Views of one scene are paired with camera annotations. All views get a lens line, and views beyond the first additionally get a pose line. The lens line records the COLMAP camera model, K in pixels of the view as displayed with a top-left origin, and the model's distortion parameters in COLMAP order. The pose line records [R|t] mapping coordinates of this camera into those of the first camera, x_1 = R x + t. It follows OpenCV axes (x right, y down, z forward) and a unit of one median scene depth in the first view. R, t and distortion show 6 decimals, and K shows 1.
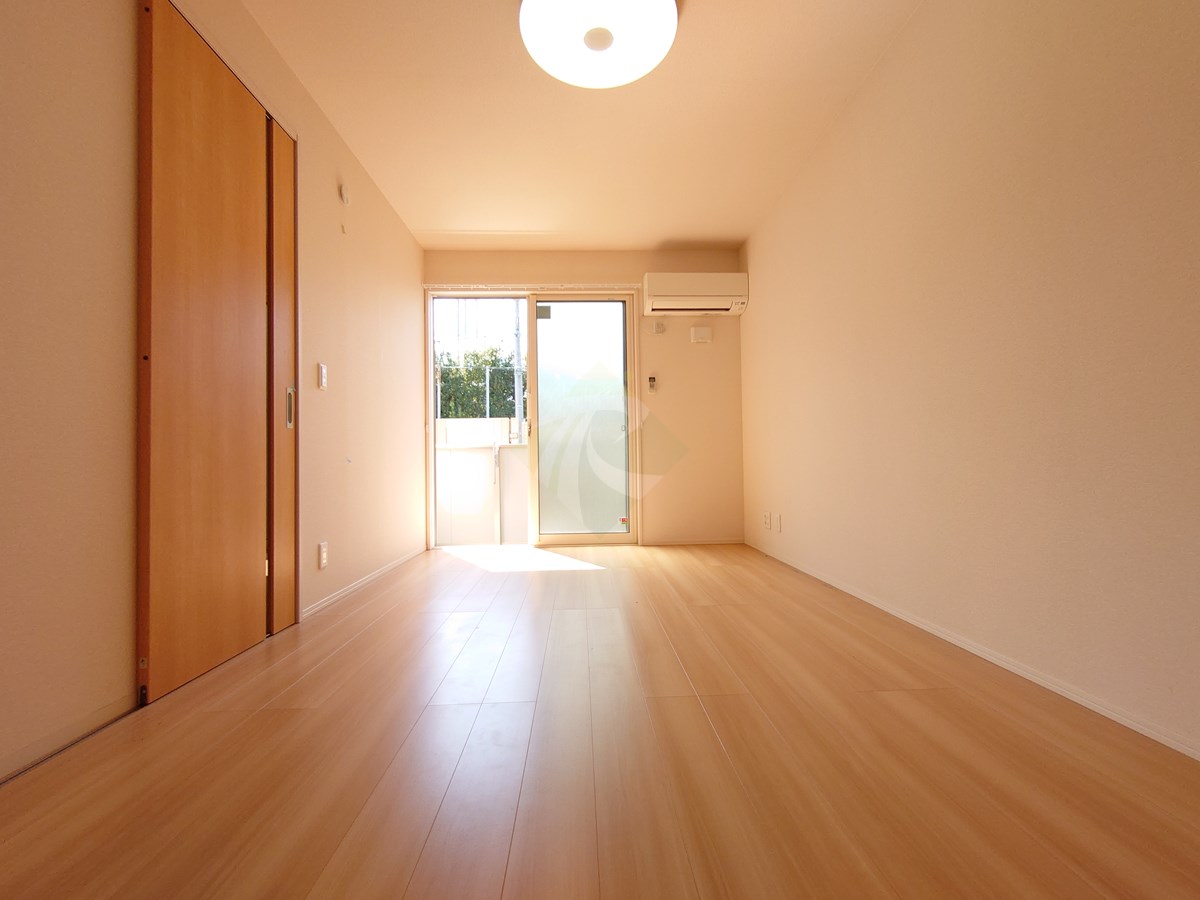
lens RADIAL K [[518.7, 0, 600.3], [0, 518.7, 448.6], [0, 0, 1]] dist [-0.001589, -0.000616]
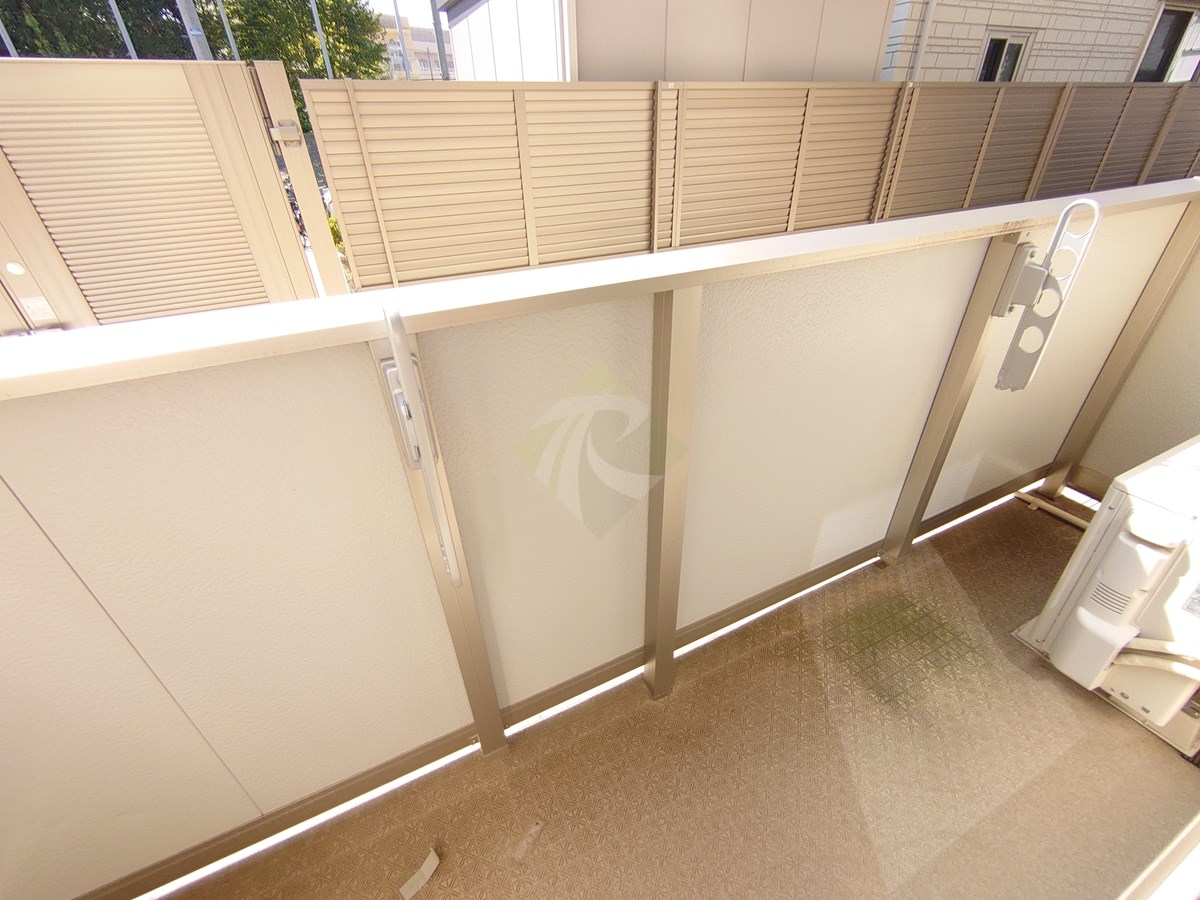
lens RADIAL K [[518.7, 0, 605.4], [0, 518.7, 452.0], [0, 0, 1]] dist [-0.001589, -0.000616]
pose [[0.913811, -0.220424, 0.341119, -0.045641], [-0.001480, 0.838094, 0.545524, -0.011045], [-0.406136, -0.499011, 0.765534, 0.198398]]
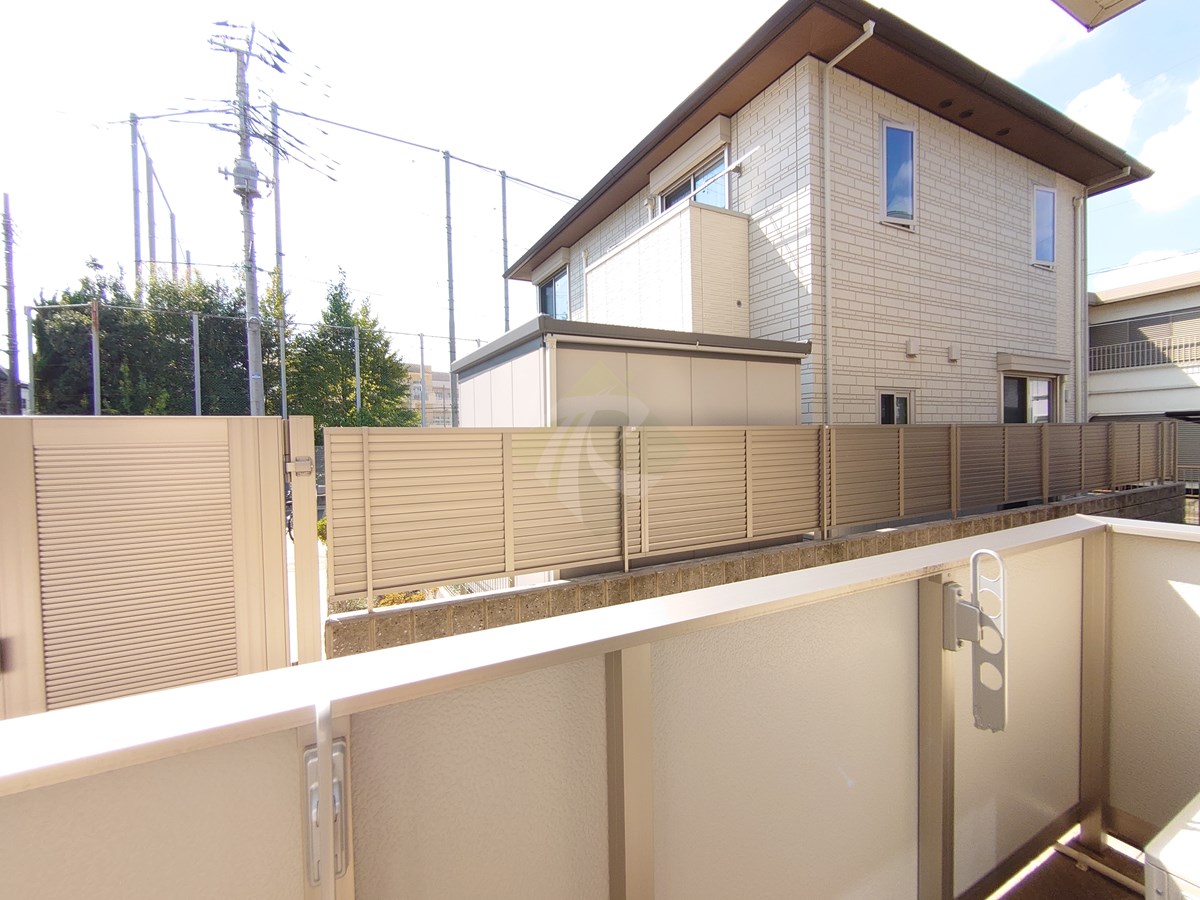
lens RADIAL K [[518.7, 0, 603.8], [0, 518.7, 450.7], [0, 0, 1]] dist [-0.001589, -0.000616]
pose [[0.899908, -0.008688, 0.435992, -0.043829], [-0.008514, 0.999261, 0.037485, -0.015999], [-0.435996, -0.037445, 0.899169, 0.197572]]
